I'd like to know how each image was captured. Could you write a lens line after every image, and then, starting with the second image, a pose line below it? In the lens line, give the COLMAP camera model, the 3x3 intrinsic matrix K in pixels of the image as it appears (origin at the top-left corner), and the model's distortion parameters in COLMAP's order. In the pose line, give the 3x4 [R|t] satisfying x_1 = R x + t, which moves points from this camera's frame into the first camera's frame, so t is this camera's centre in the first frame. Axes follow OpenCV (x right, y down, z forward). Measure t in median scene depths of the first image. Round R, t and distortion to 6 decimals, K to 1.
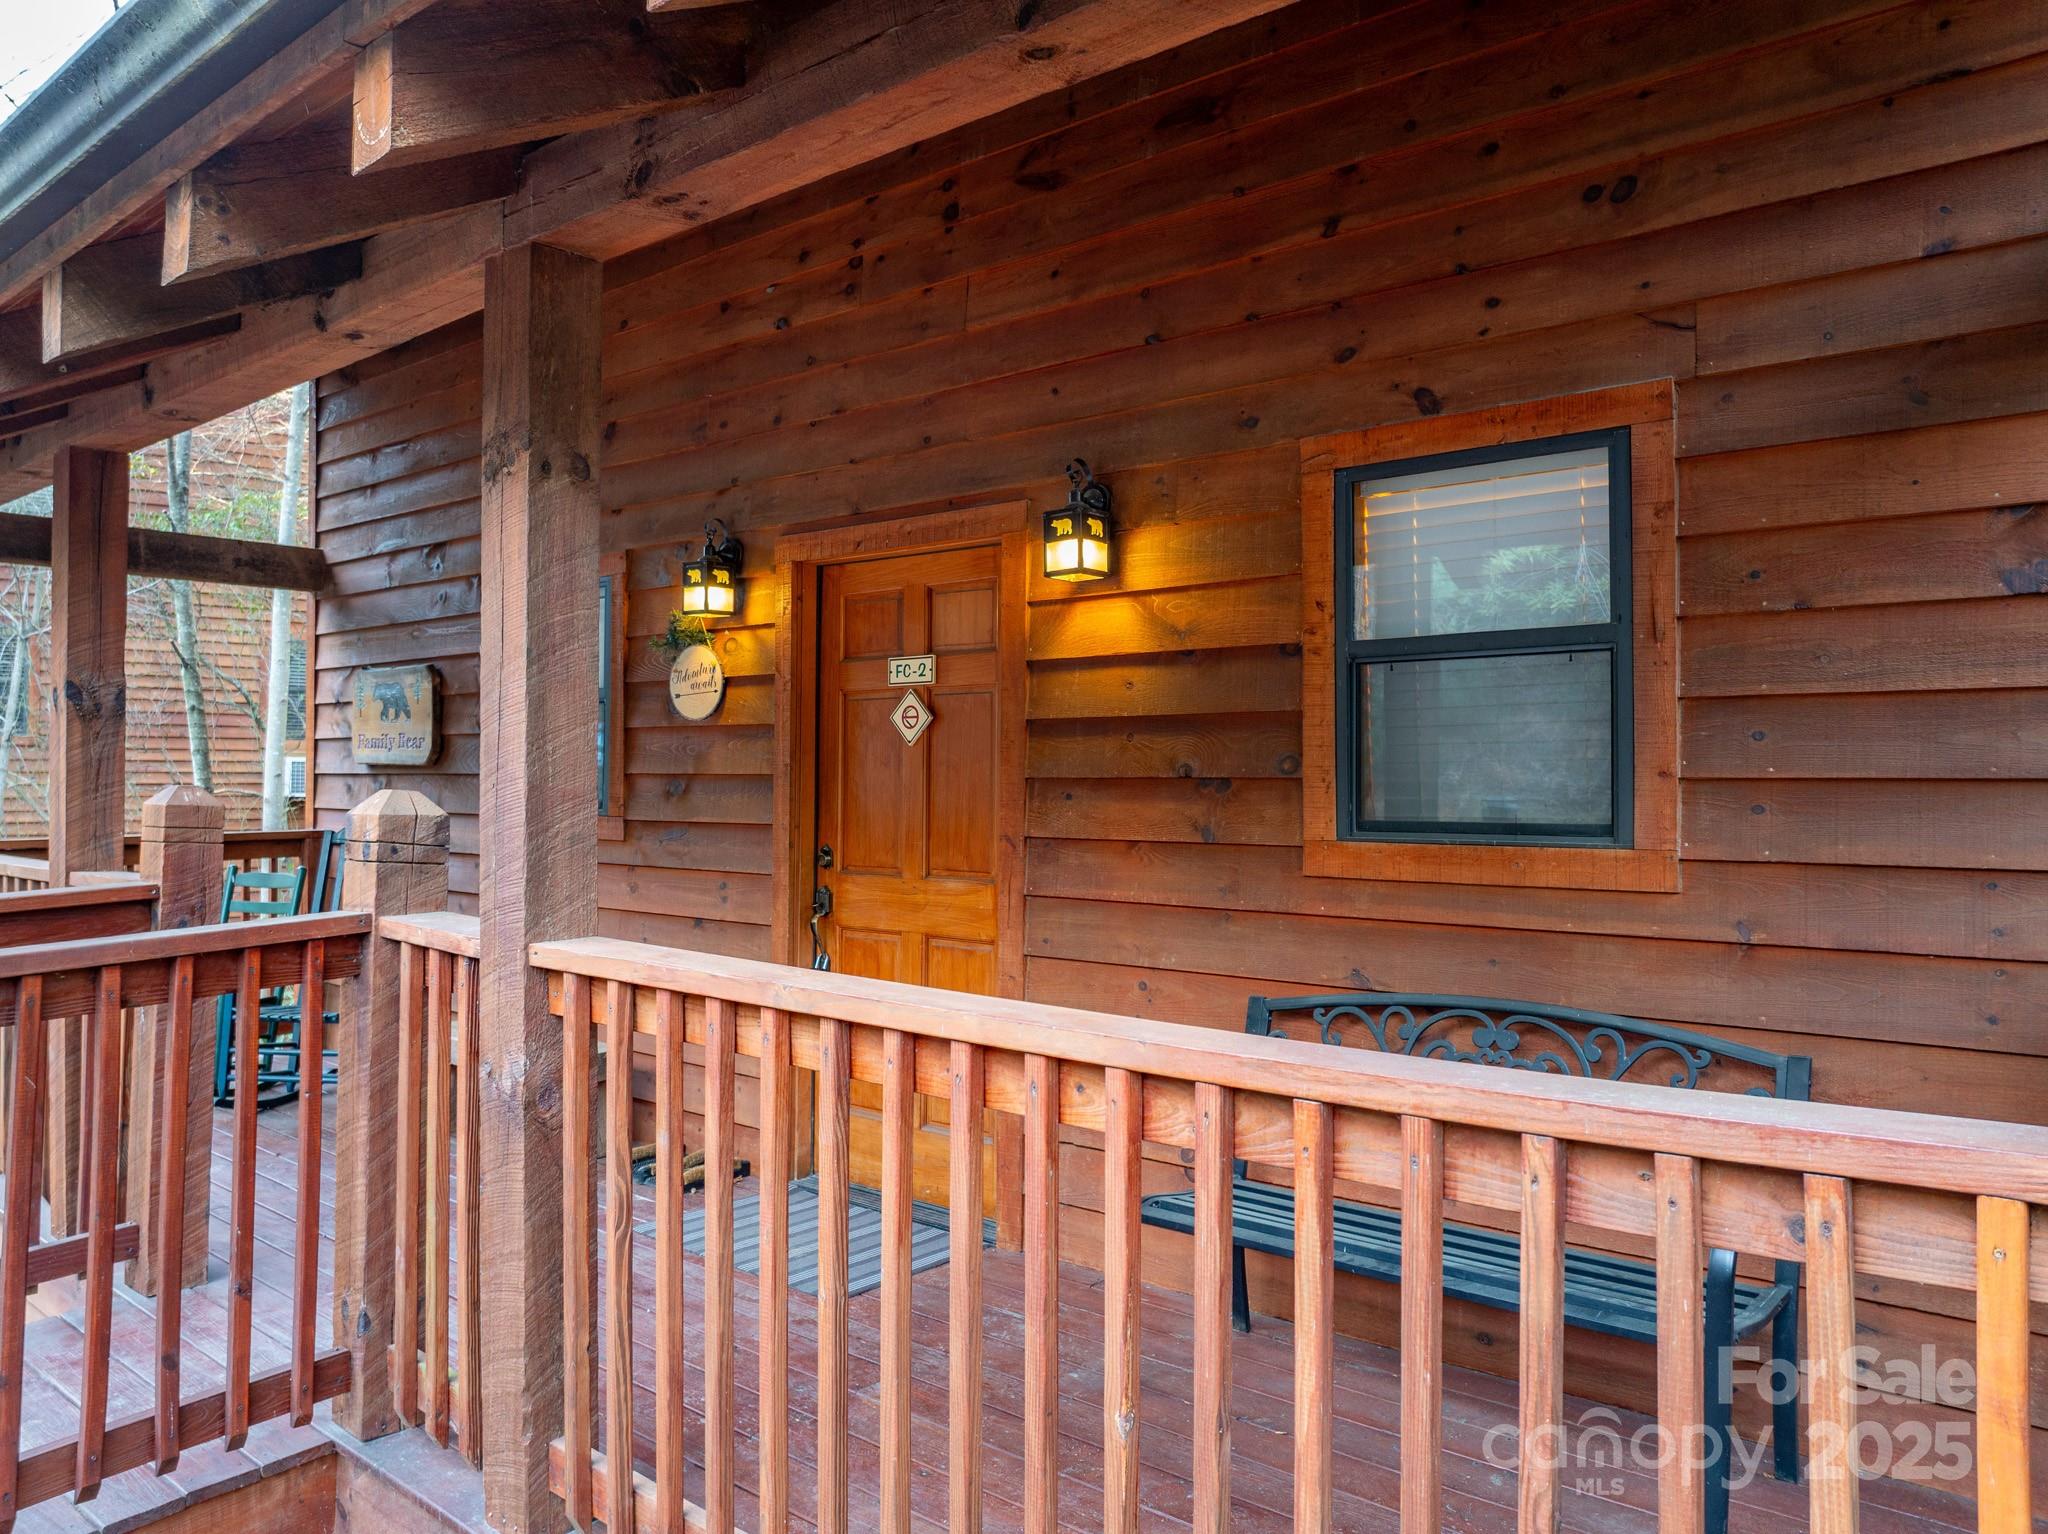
lens RADIAL K [[1458.6, 0, 1024.5], [0, 1458.6, 777.6], [0, 0, 1]] dist [-0.041119, 0.010792]
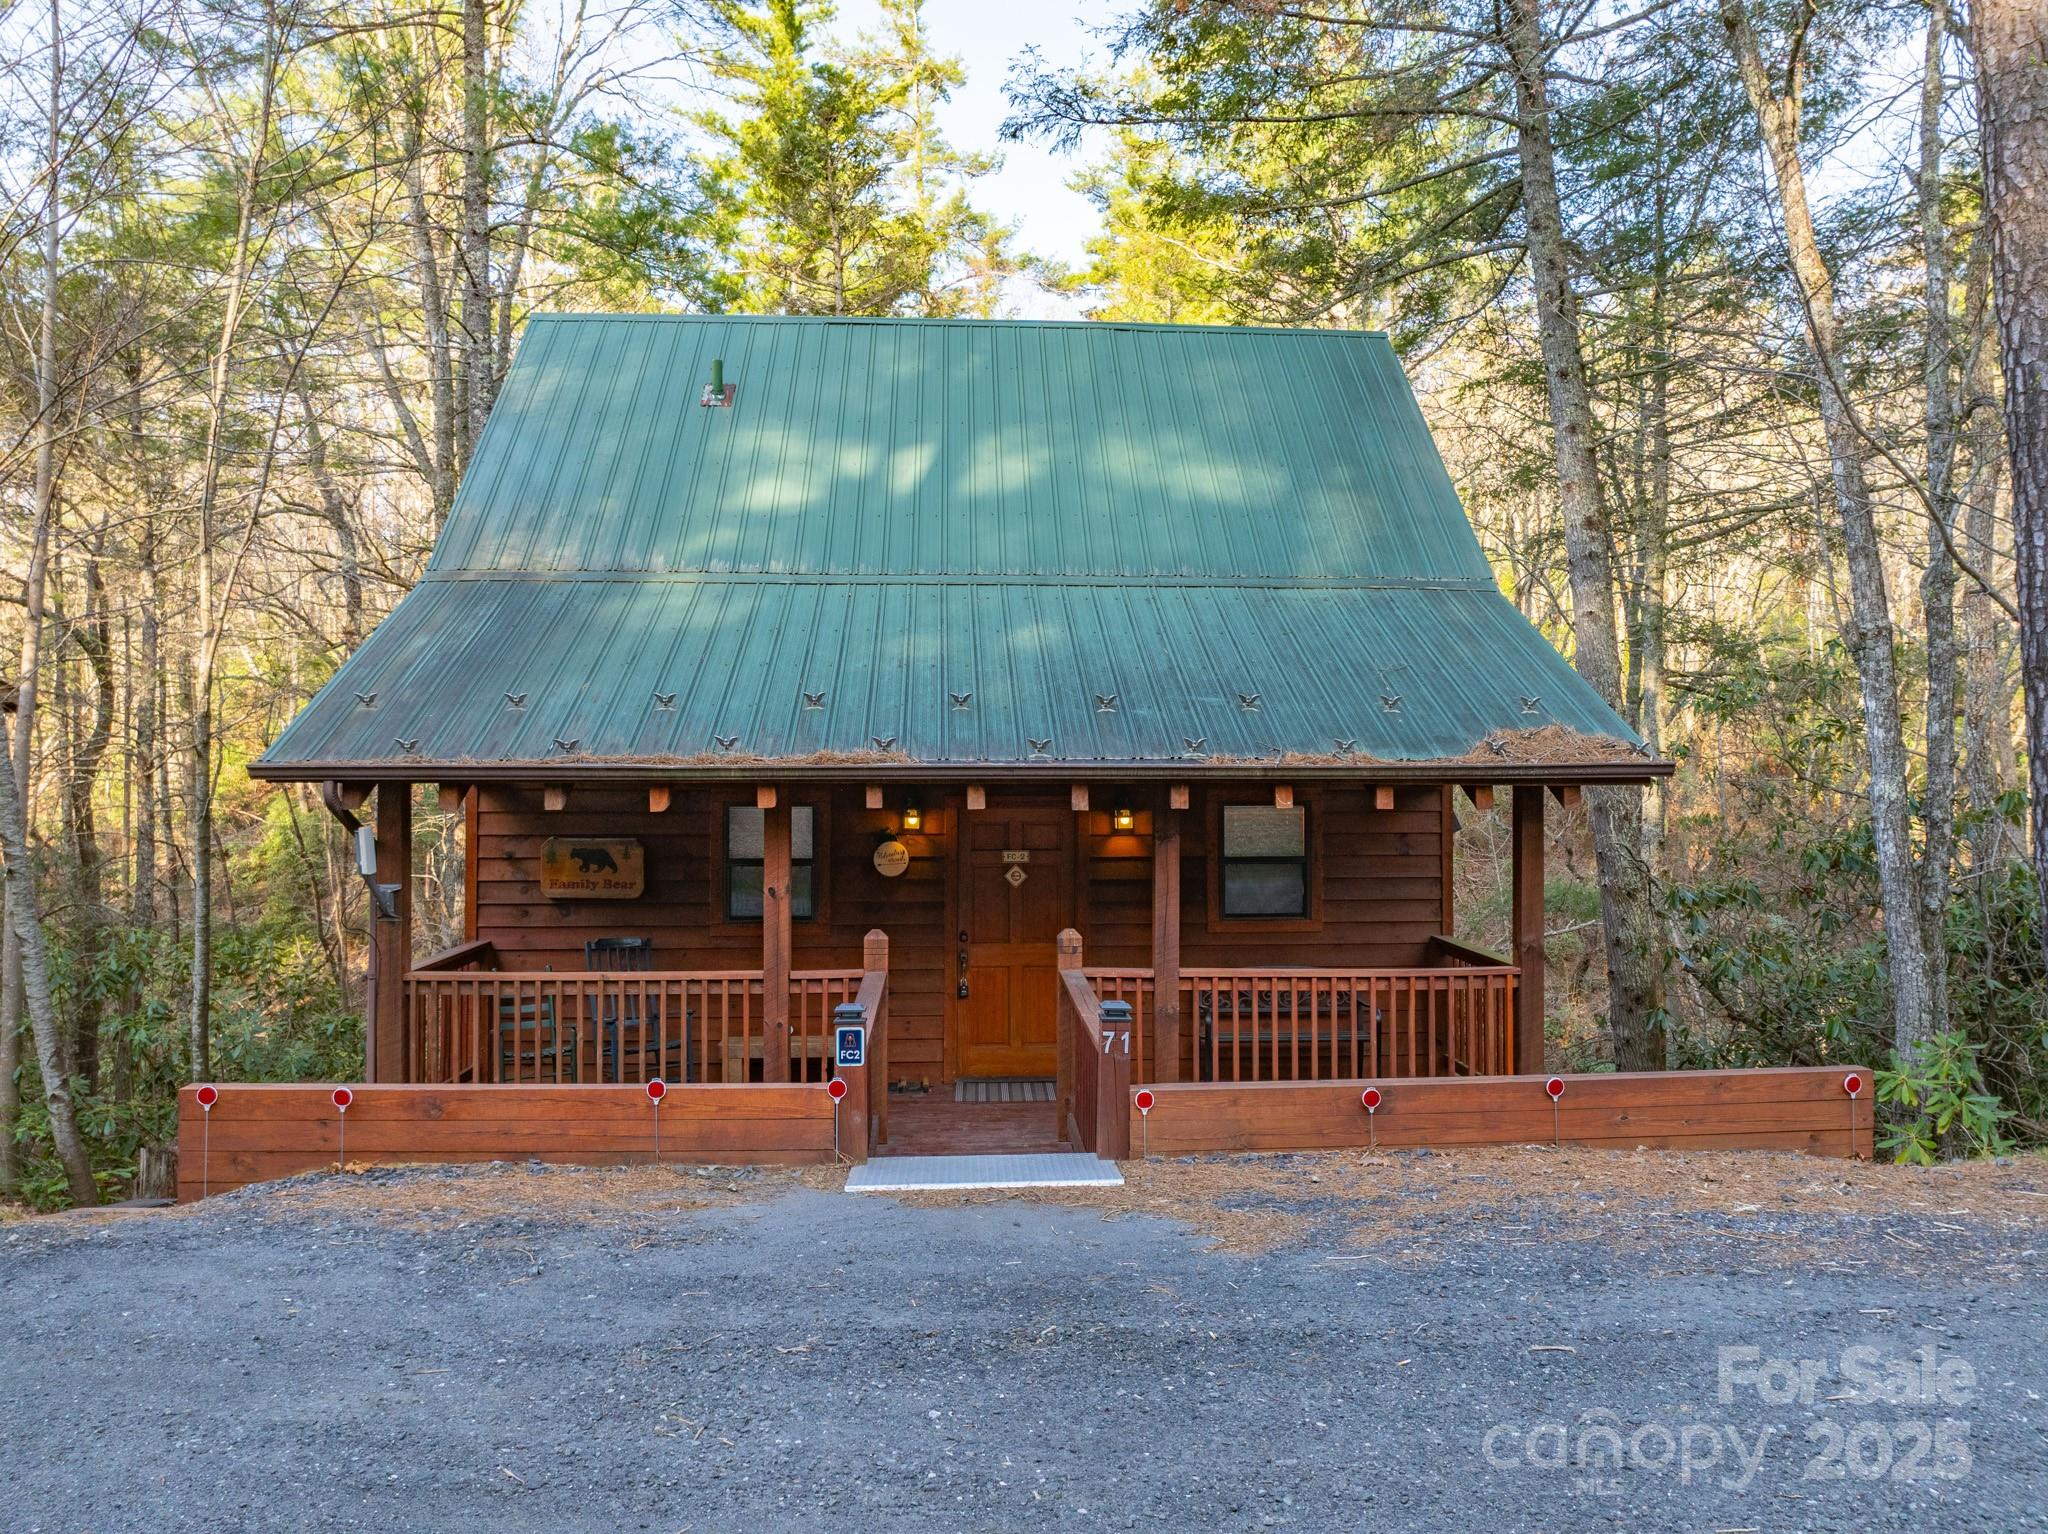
lens RADIAL K [[1458.6, 0, 1036.0], [0, 1458.6, 764.4], [0, 0, 1]] dist [-0.041119, 0.010792]
pose [[0.734076, 0.000954, 0.679066, -1.988442], [0.005042, 0.999964, -0.006855, -0.245551], [-0.679048, 0.008456, 0.734045, -0.932245]]
